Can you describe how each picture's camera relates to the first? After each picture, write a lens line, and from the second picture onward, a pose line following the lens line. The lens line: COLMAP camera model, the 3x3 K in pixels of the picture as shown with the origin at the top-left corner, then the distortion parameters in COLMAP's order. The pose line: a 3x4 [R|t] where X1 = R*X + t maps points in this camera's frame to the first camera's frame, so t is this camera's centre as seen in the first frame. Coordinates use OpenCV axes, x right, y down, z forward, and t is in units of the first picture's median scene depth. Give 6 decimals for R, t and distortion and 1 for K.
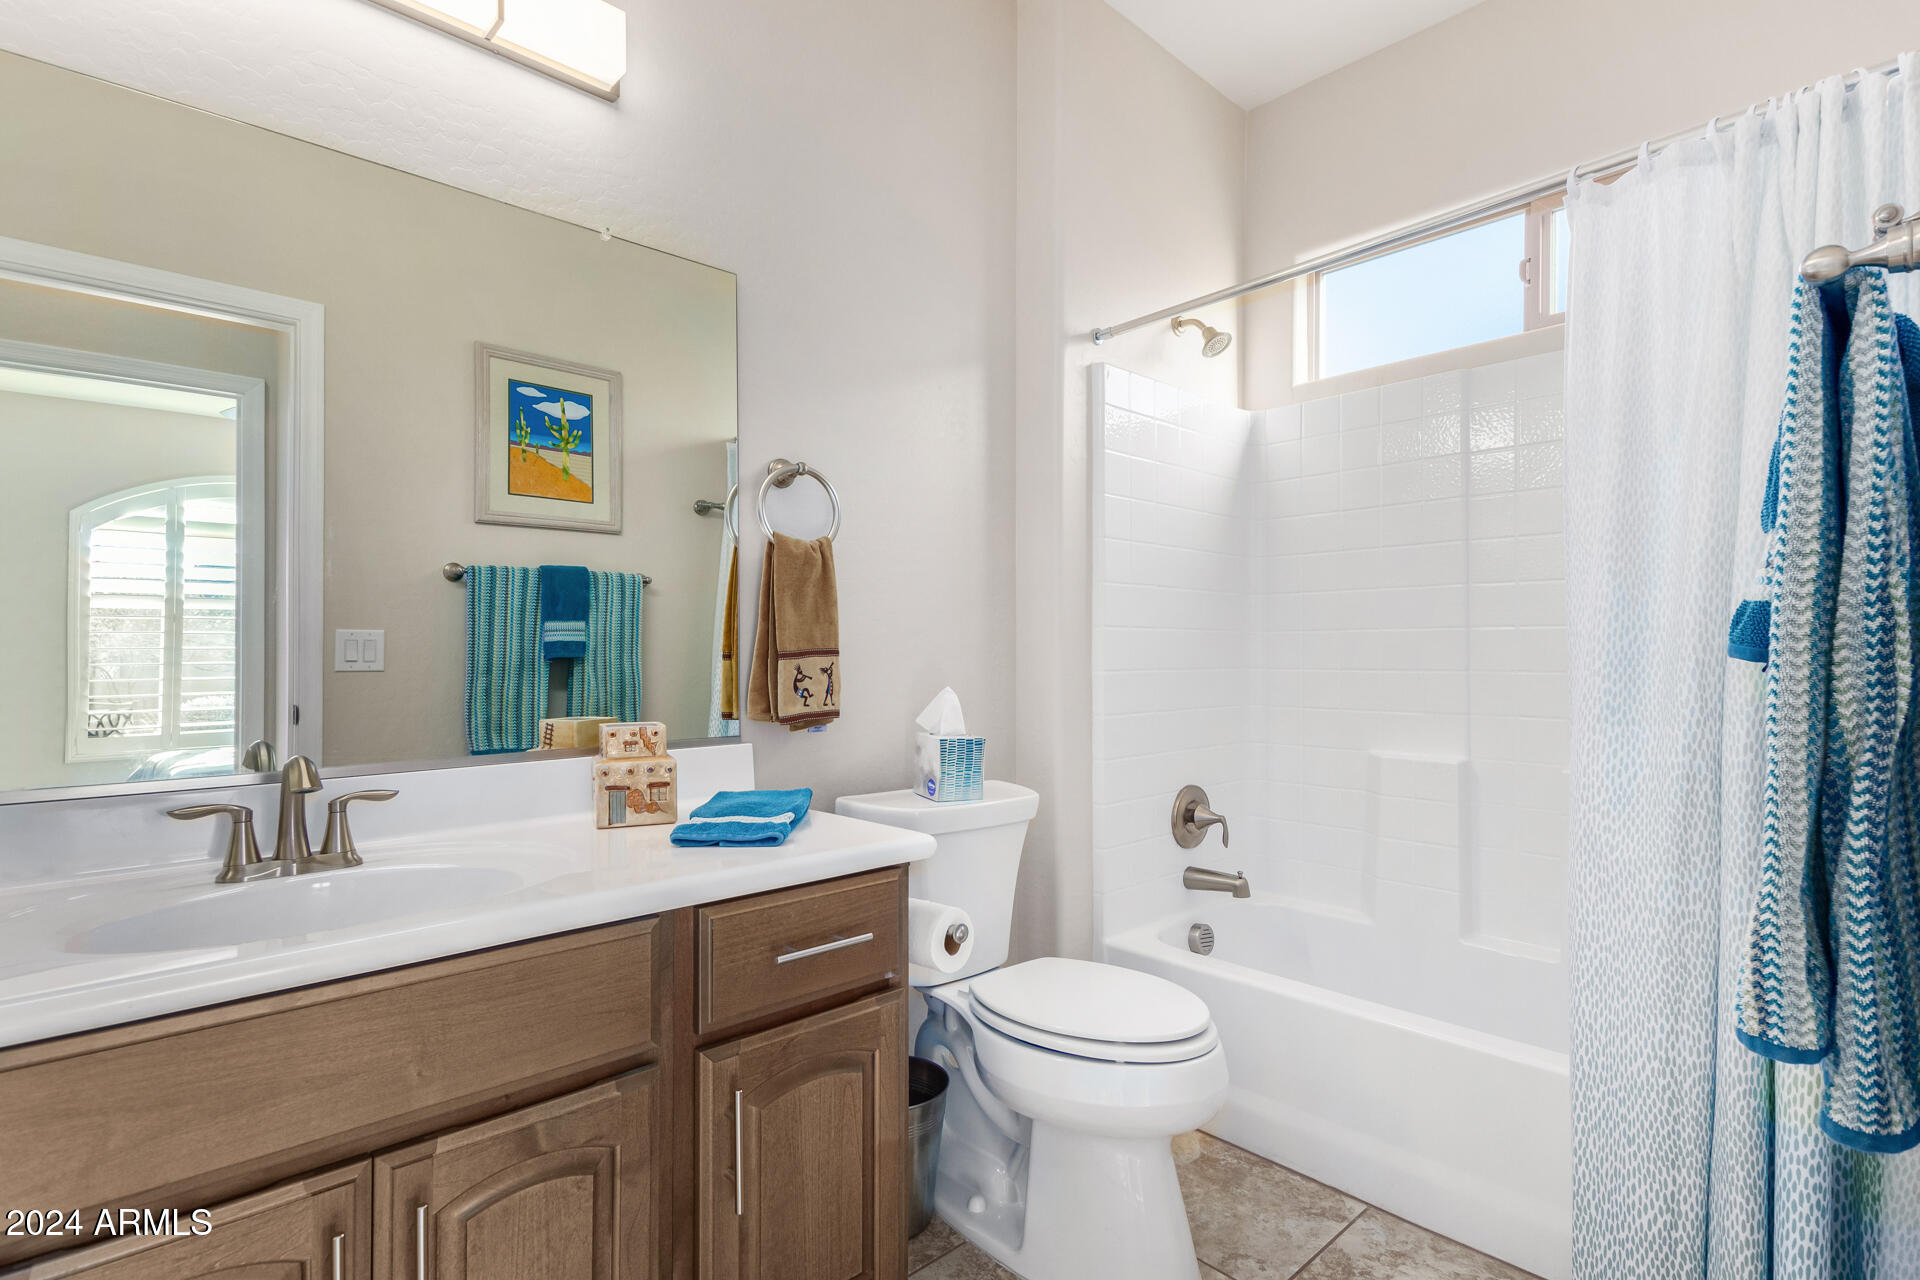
lens RADIAL K [[929.8, 0, 960.0], [0, 929.8, 640.0], [0, 0, 1]] dist [0.008943, -0.000579]
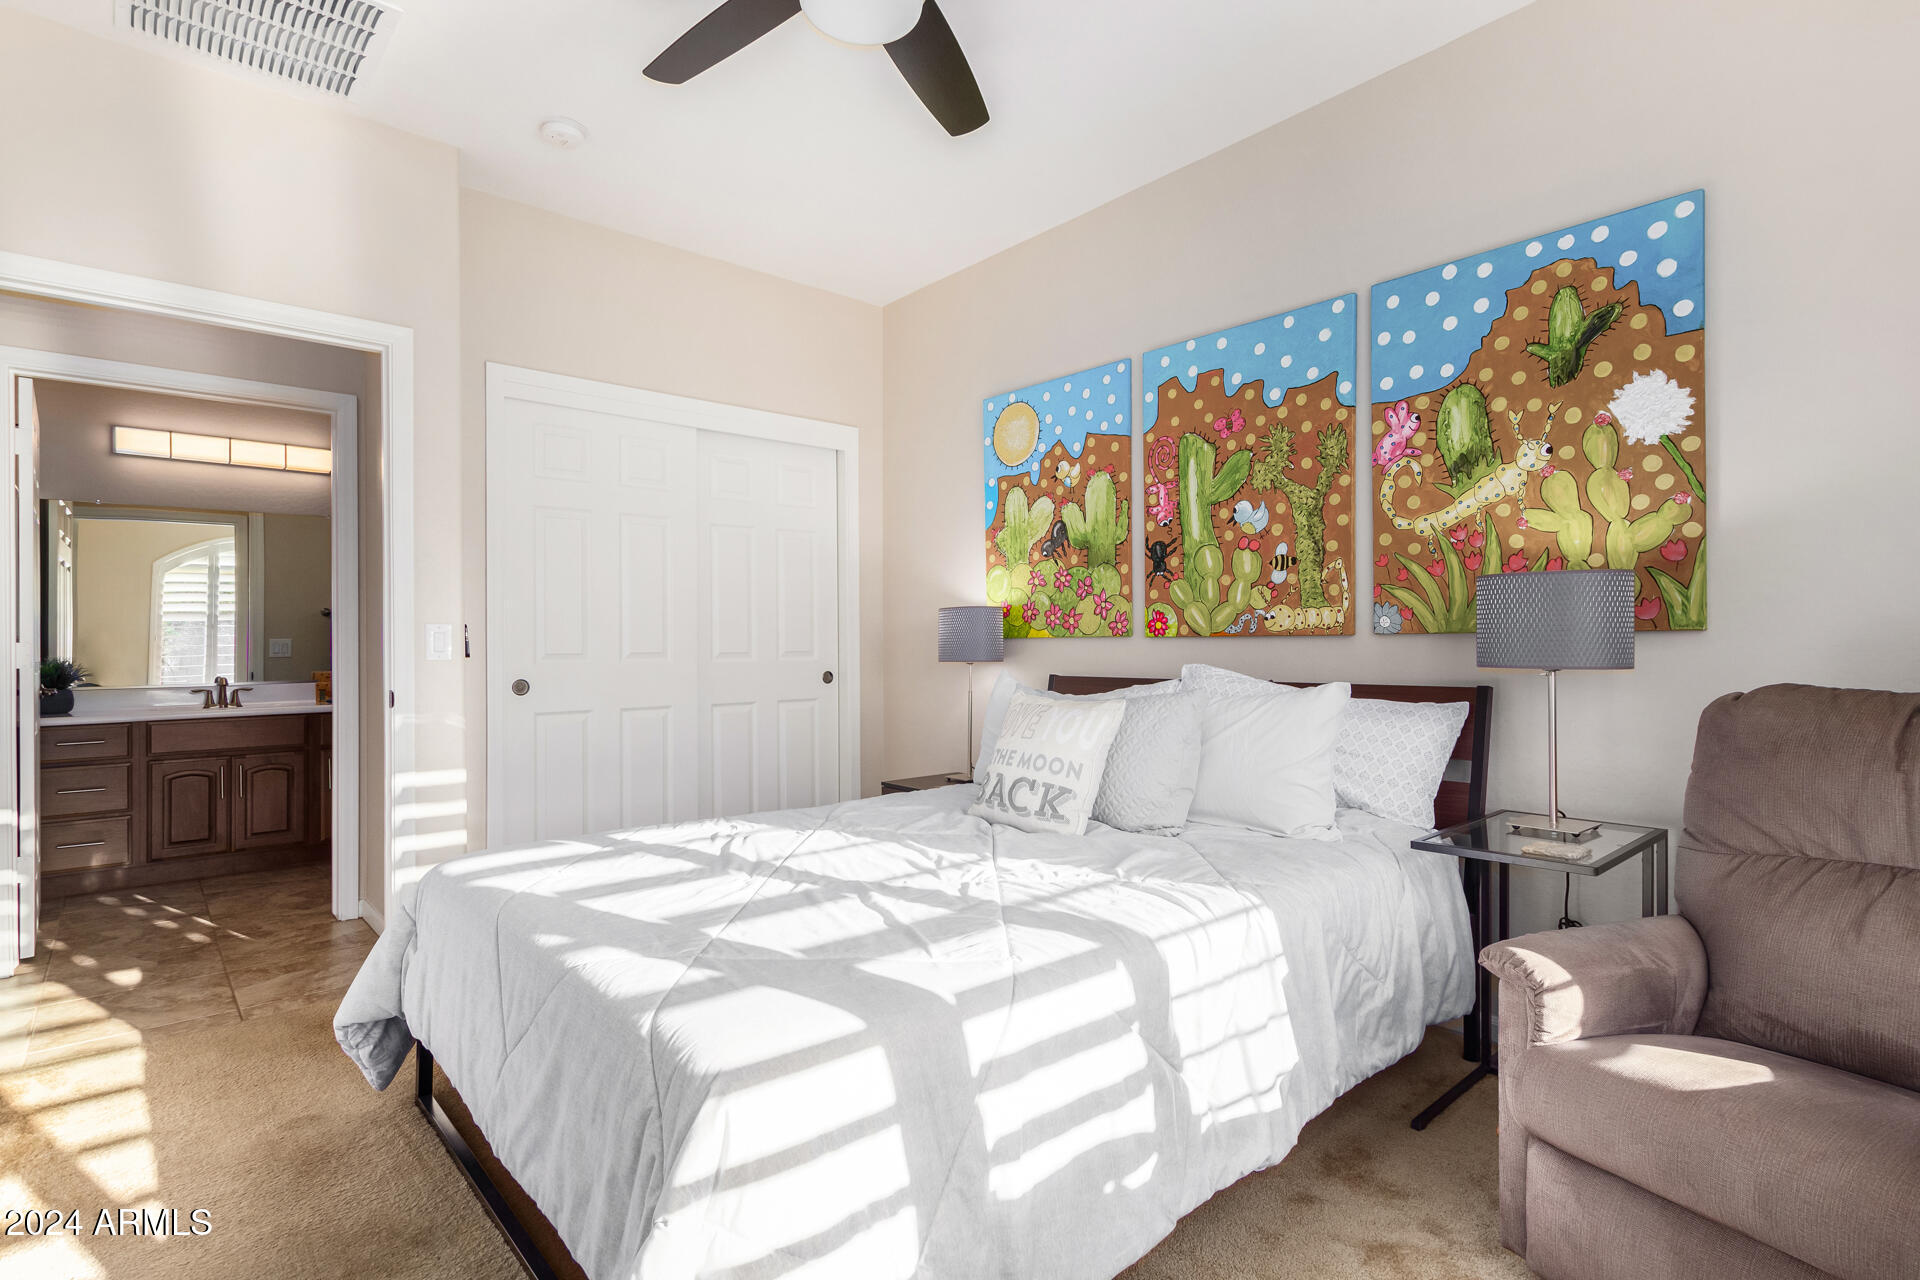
lens RADIAL K [[929.8, 0, 960.0], [0, 929.8, 640.0], [0, 0, 1]] dist [0.008943, -0.000579]
pose [[0.999289, 0.000528, -0.037708, 0.537309], [-0.000423, 0.999996, 0.002783, -0.006893], [0.037709, -0.002765, 0.999285, -0.594002]]
